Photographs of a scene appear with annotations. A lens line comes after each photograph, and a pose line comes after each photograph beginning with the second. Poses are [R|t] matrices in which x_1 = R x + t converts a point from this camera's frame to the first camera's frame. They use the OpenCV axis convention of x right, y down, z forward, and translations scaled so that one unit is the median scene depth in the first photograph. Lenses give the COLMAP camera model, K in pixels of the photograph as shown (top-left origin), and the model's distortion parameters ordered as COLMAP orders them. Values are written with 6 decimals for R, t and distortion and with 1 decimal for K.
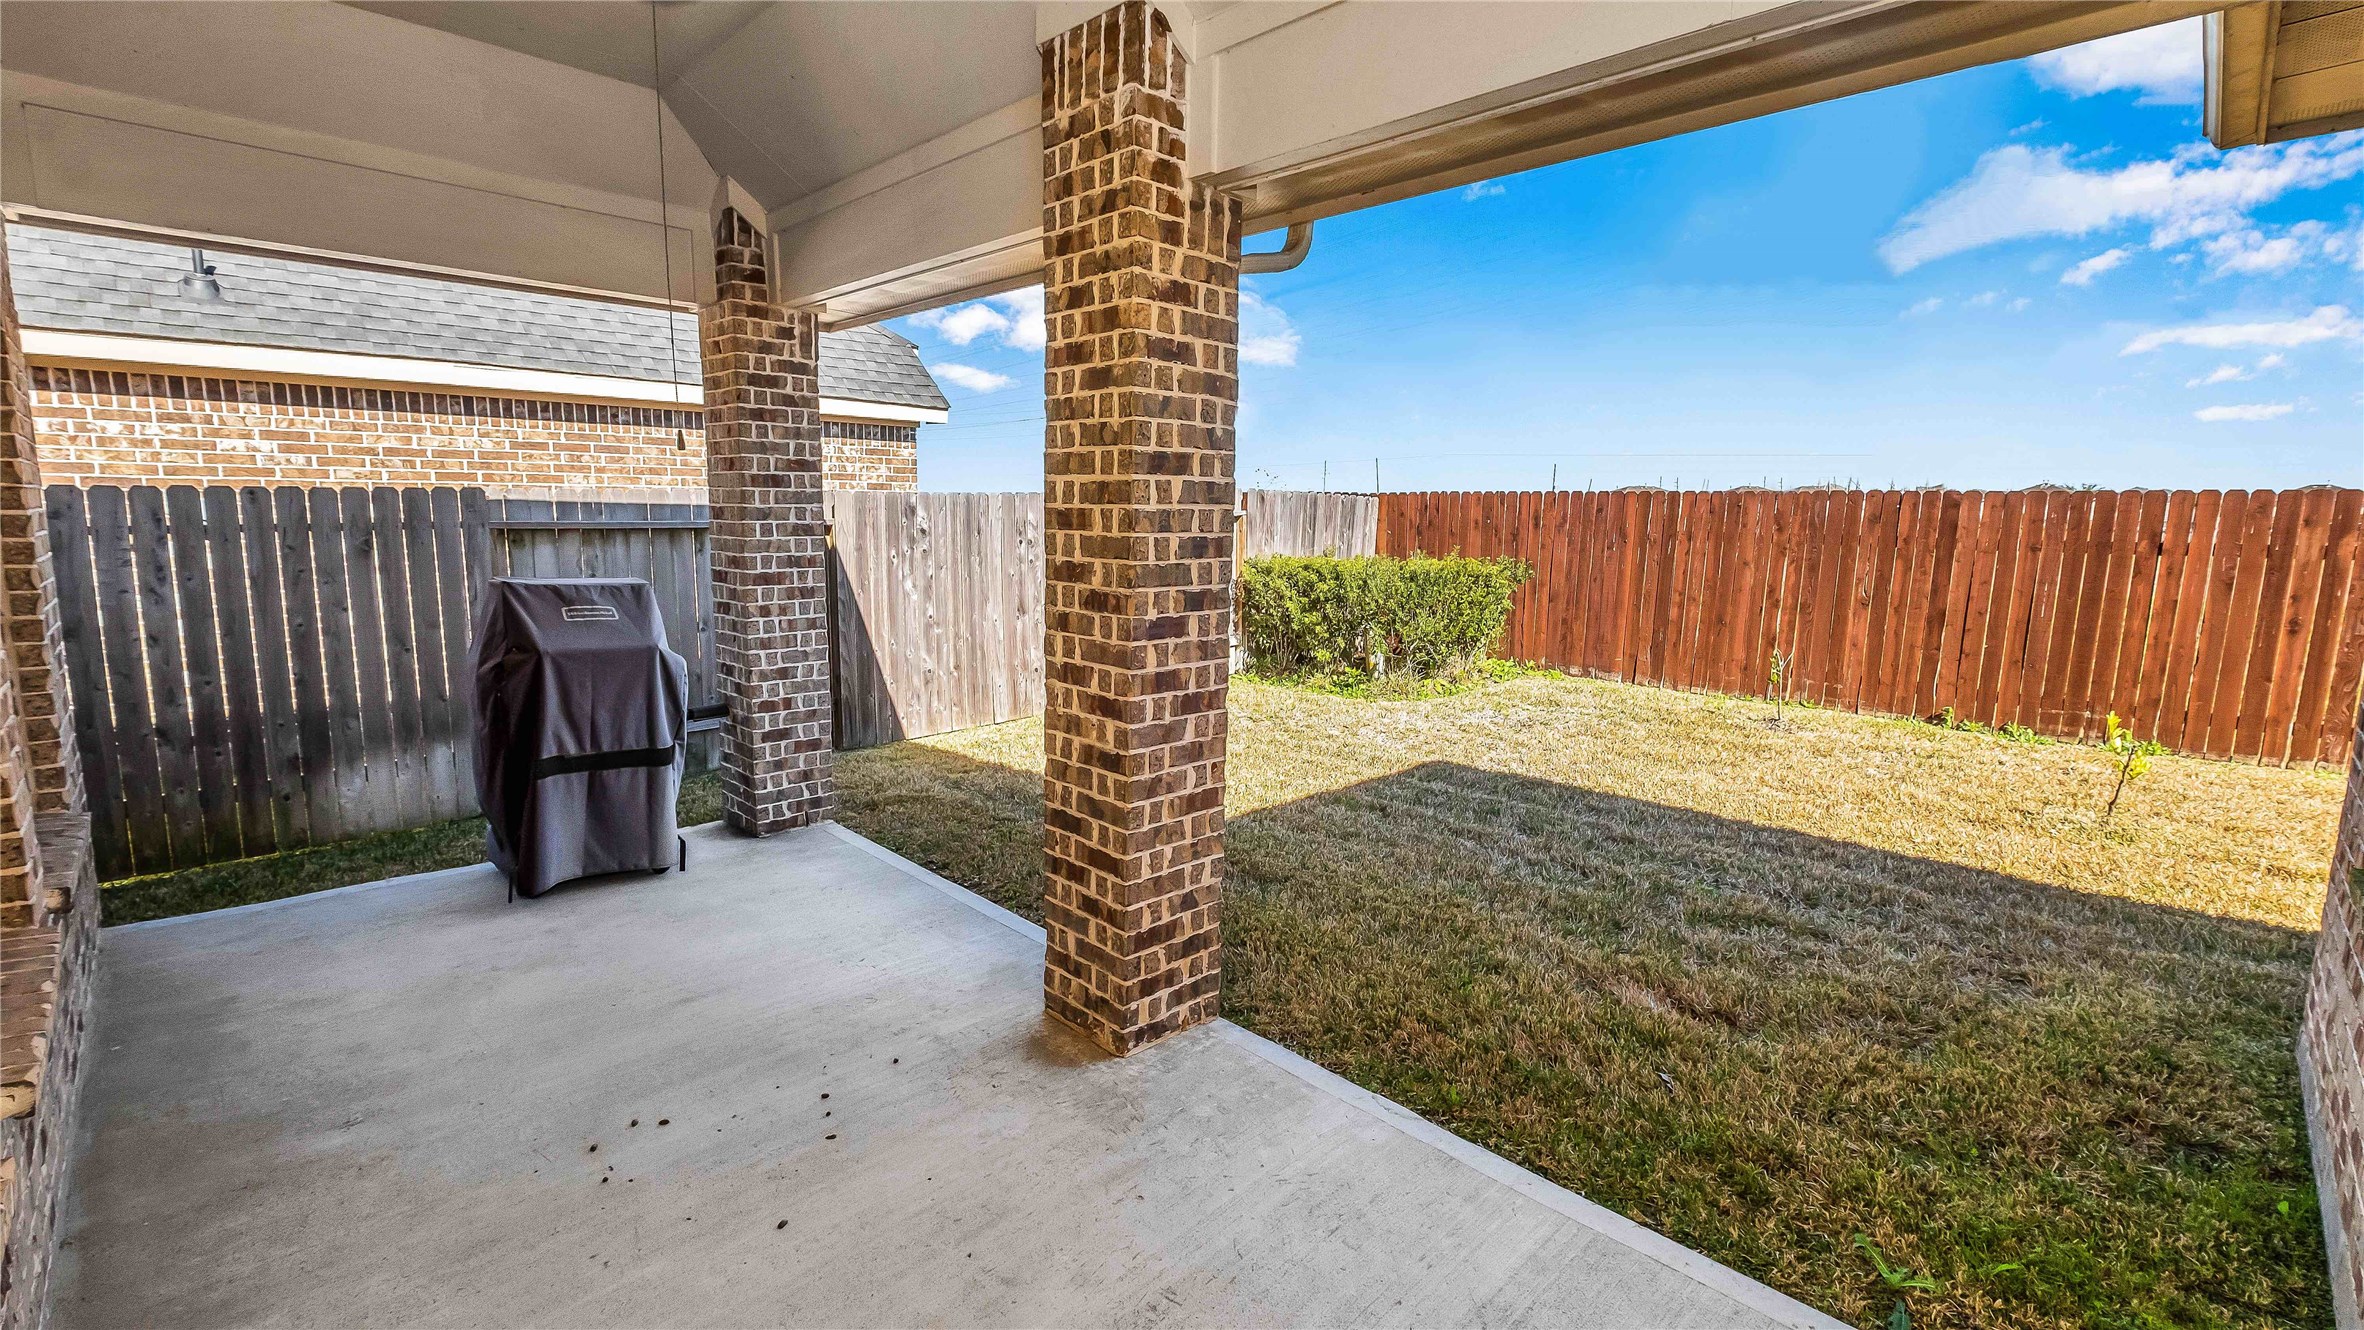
lens RADIAL K [[1023.9, 0, 1176.2], [0, 1023.9, 654.2], [0, 0, 1]] dist [-0.004242, -0.000147]
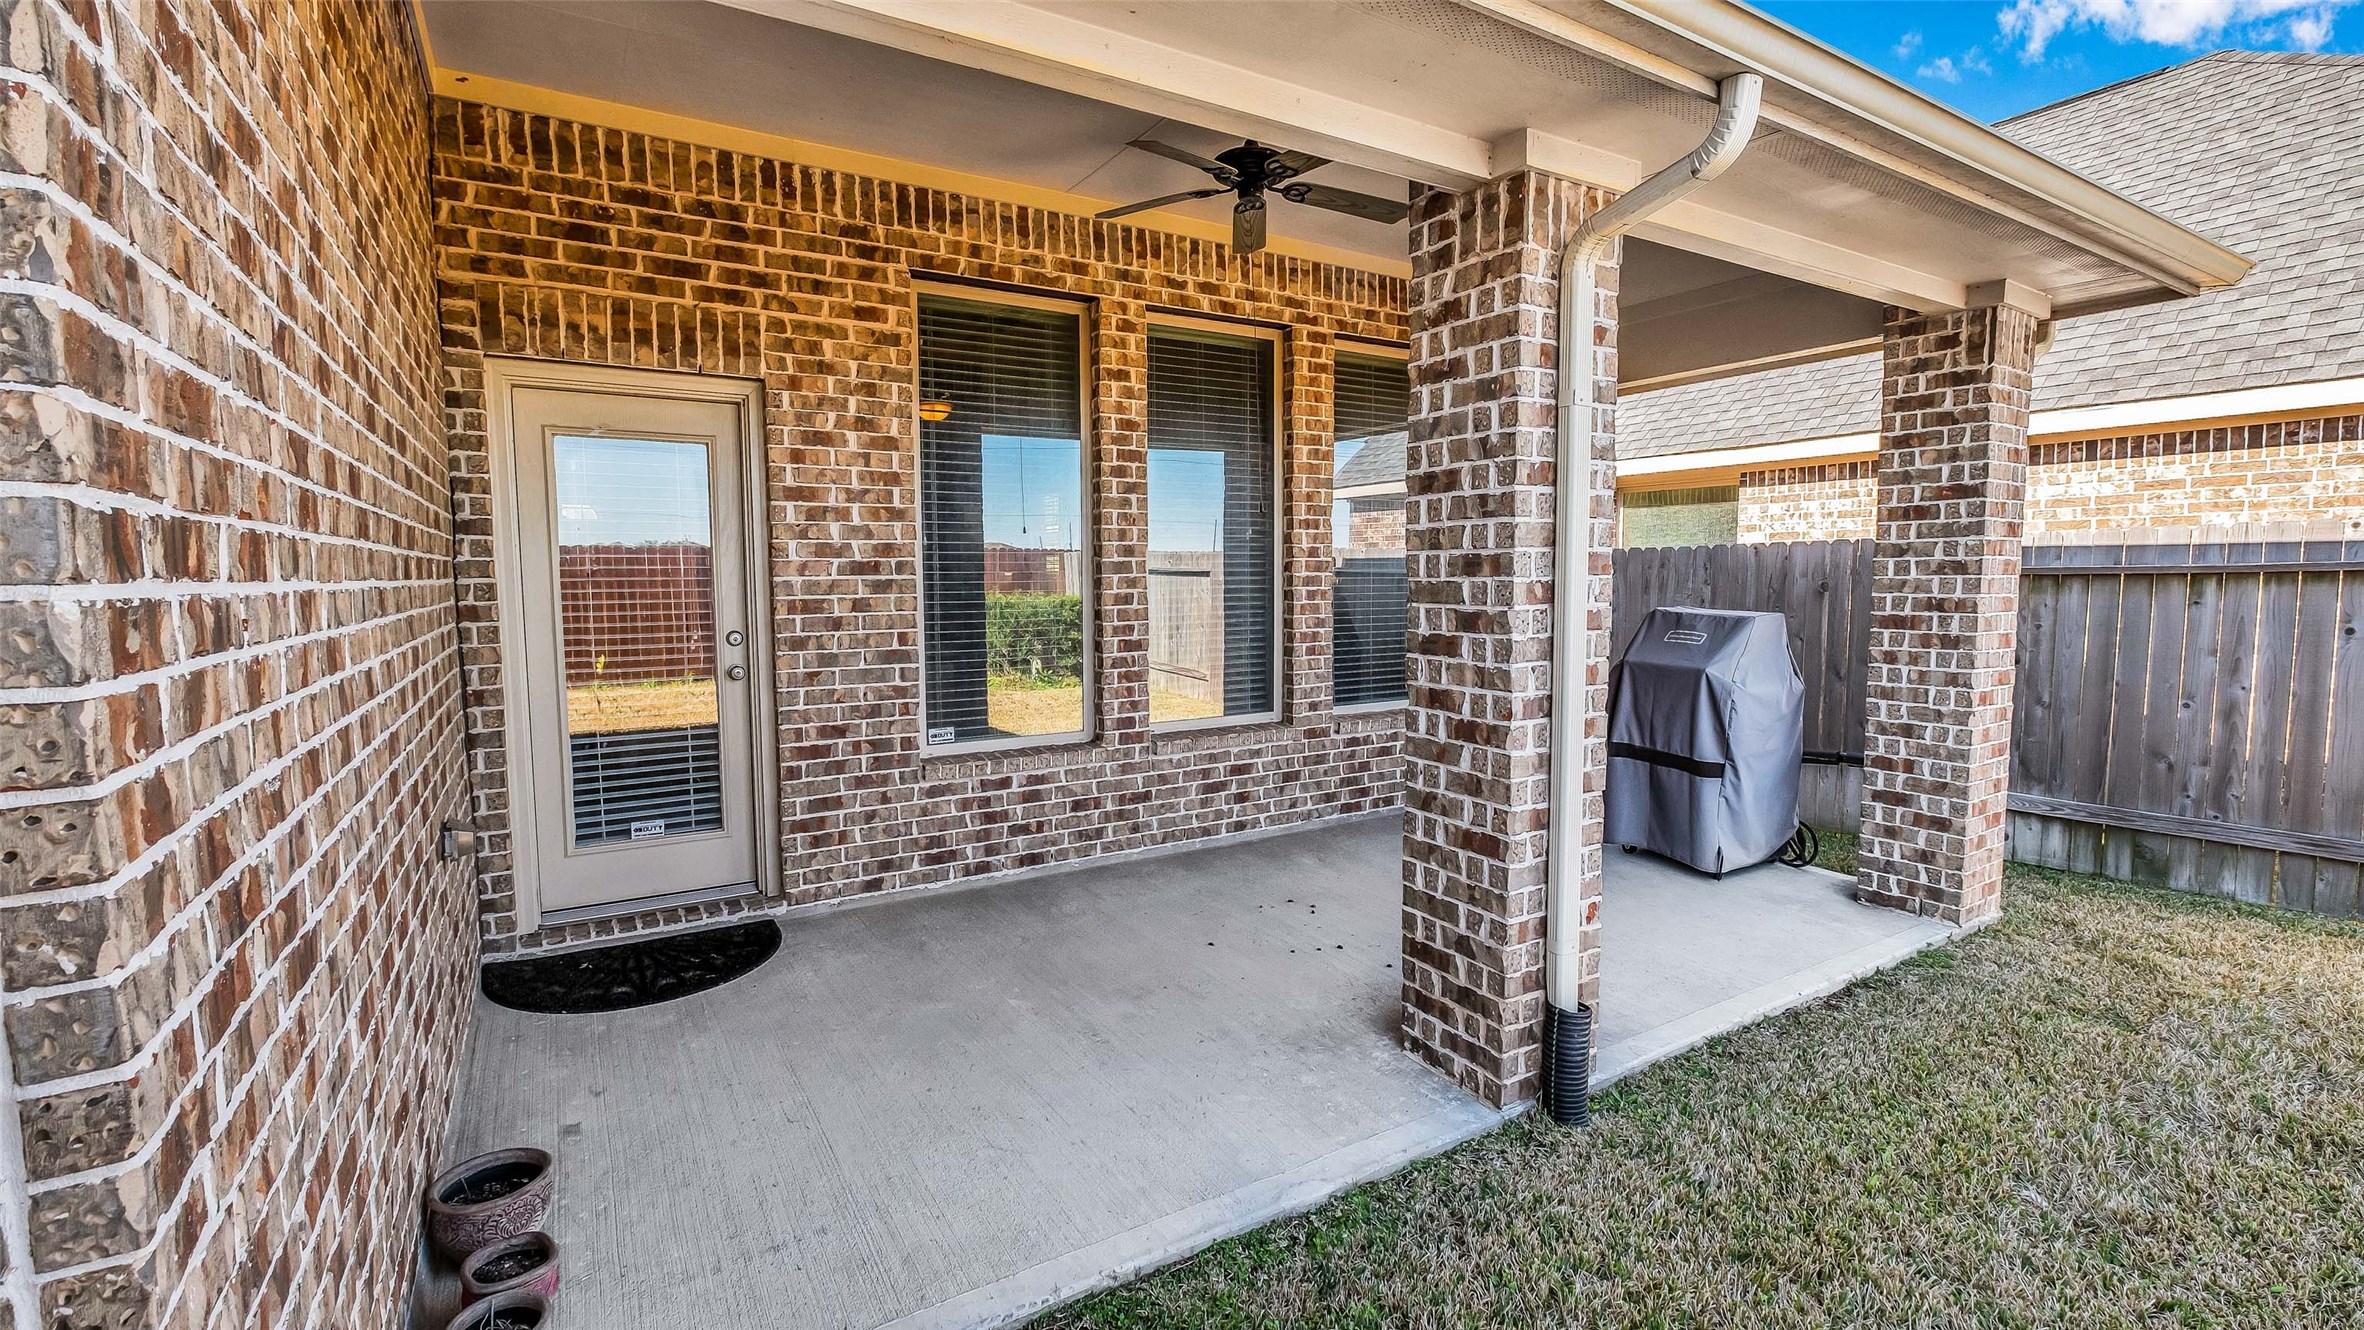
lens RADIAL K [[1023.9, 0, 1181.1], [0, 1023.9, 657.1], [0, 0, 1]] dist [-0.004242, -0.000147]
pose [[-0.233240, 0.065018, -0.970243, 0.953733], [-0.132307, 0.986362, 0.097904, -0.073657], [0.963376, 0.151205, -0.221457, 0.917364]]
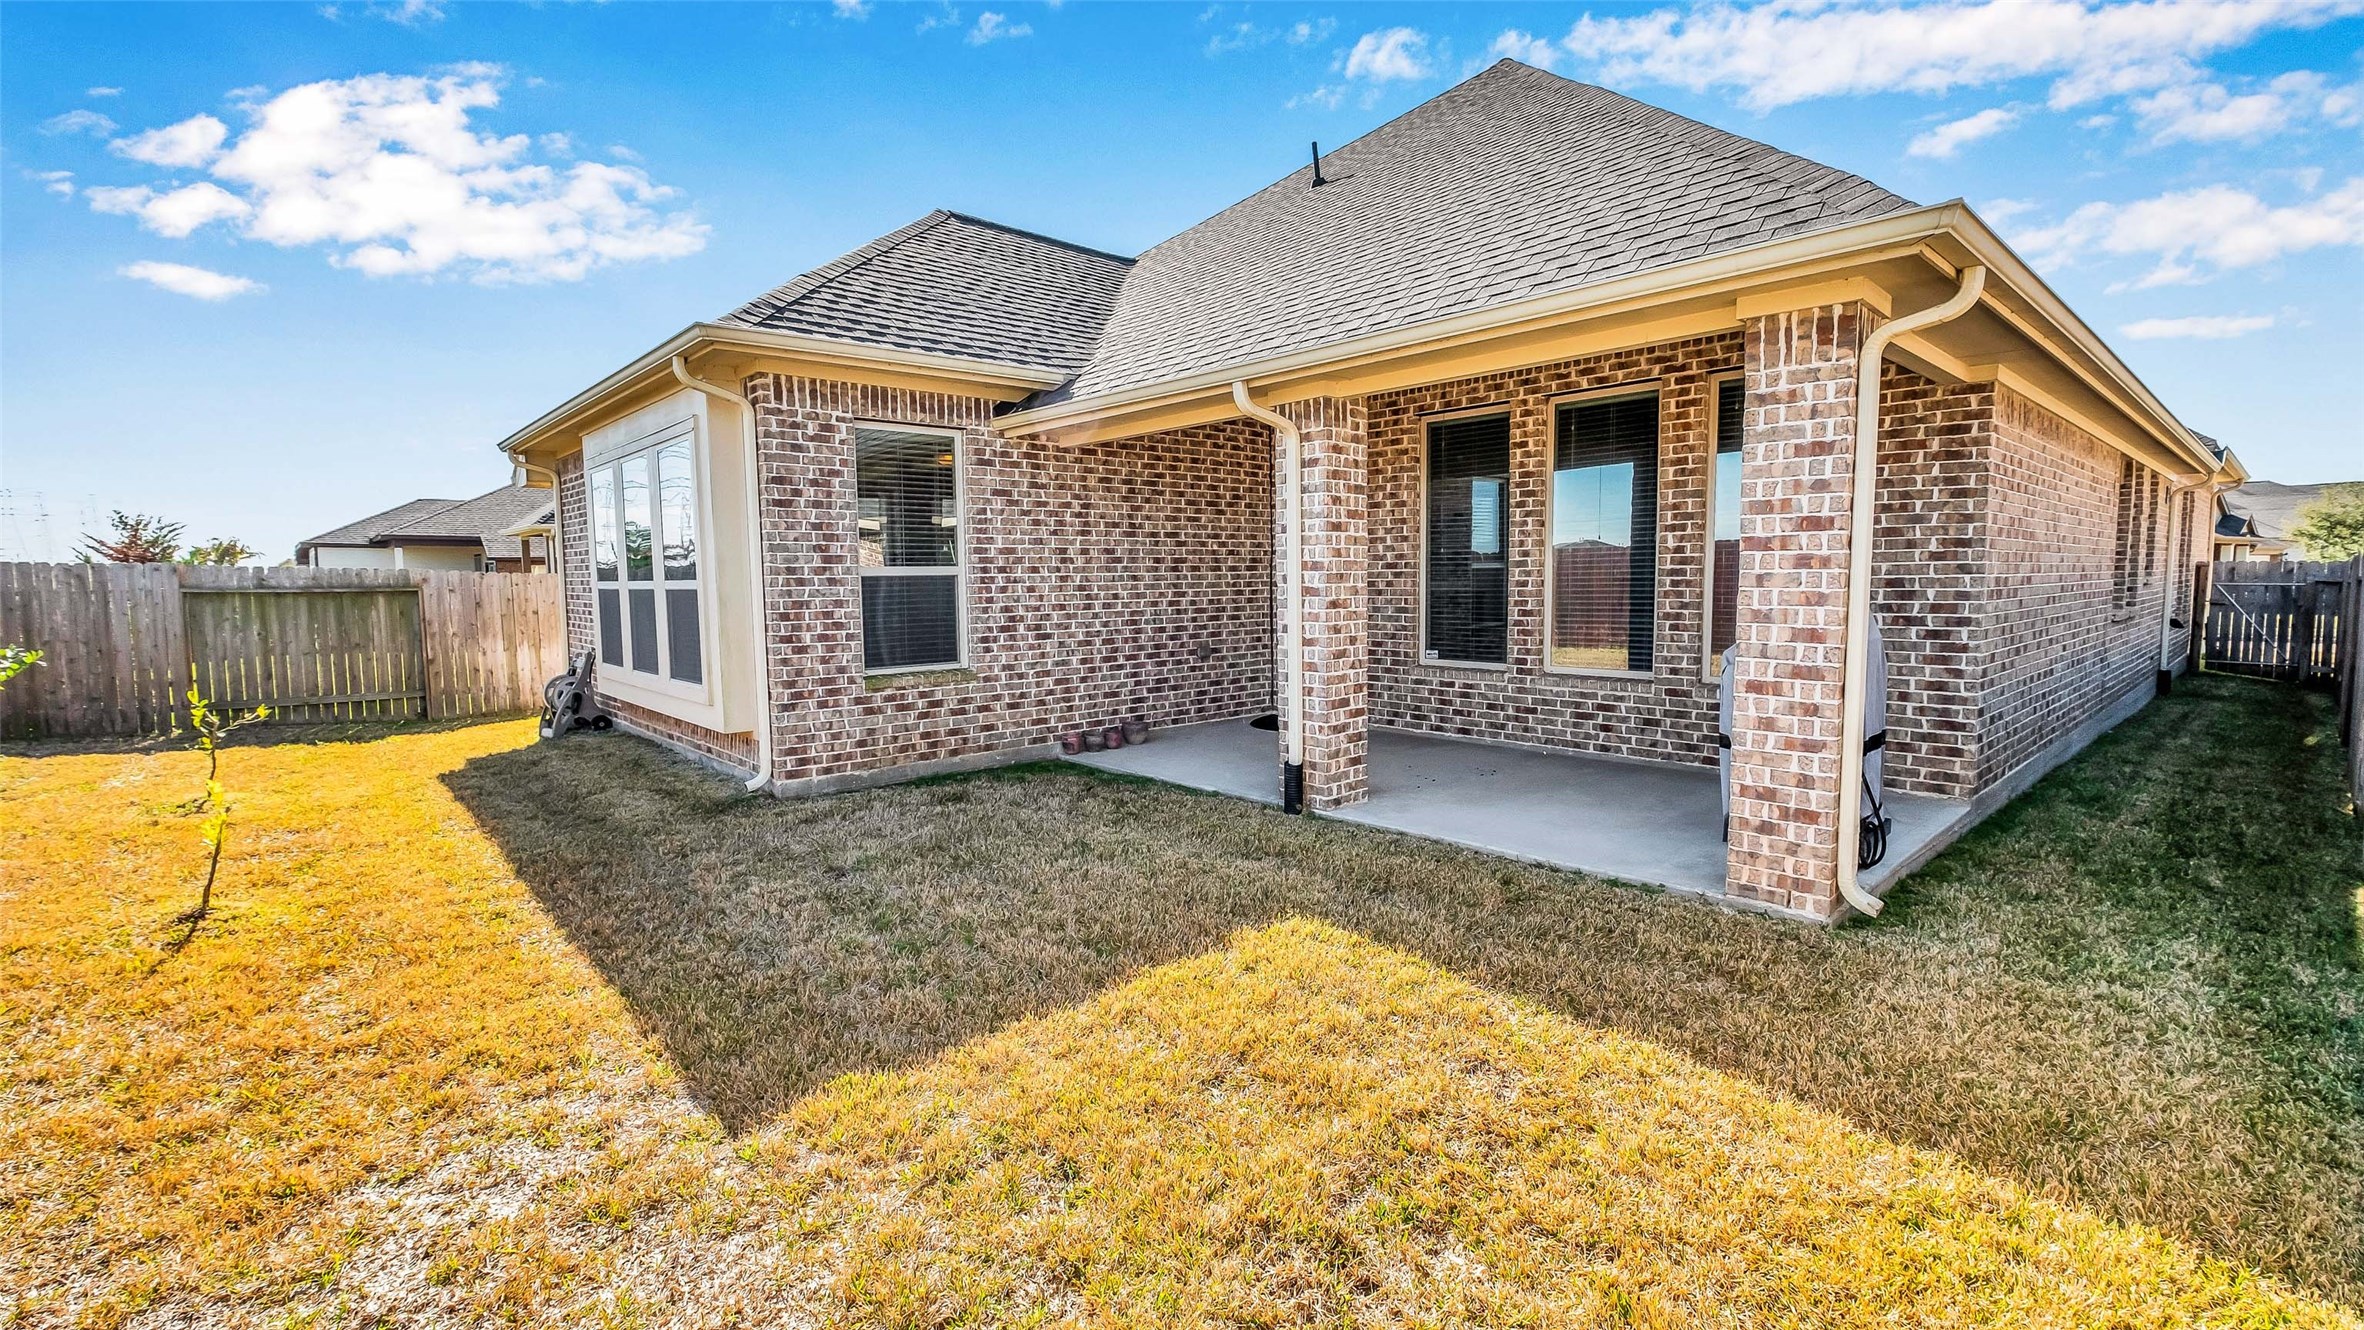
lens RADIAL K [[1023.9, 0, 1186.0], [0, 1023.9, 668.8], [0, 0, 1]] dist [-0.004242, -0.000147]
pose [[-0.998787, -0.008403, 0.048527, 0.186219], [0.003011, 0.973073, 0.230478, -0.358869], [-0.049157, 0.230345, -0.971867, 2.896945]]
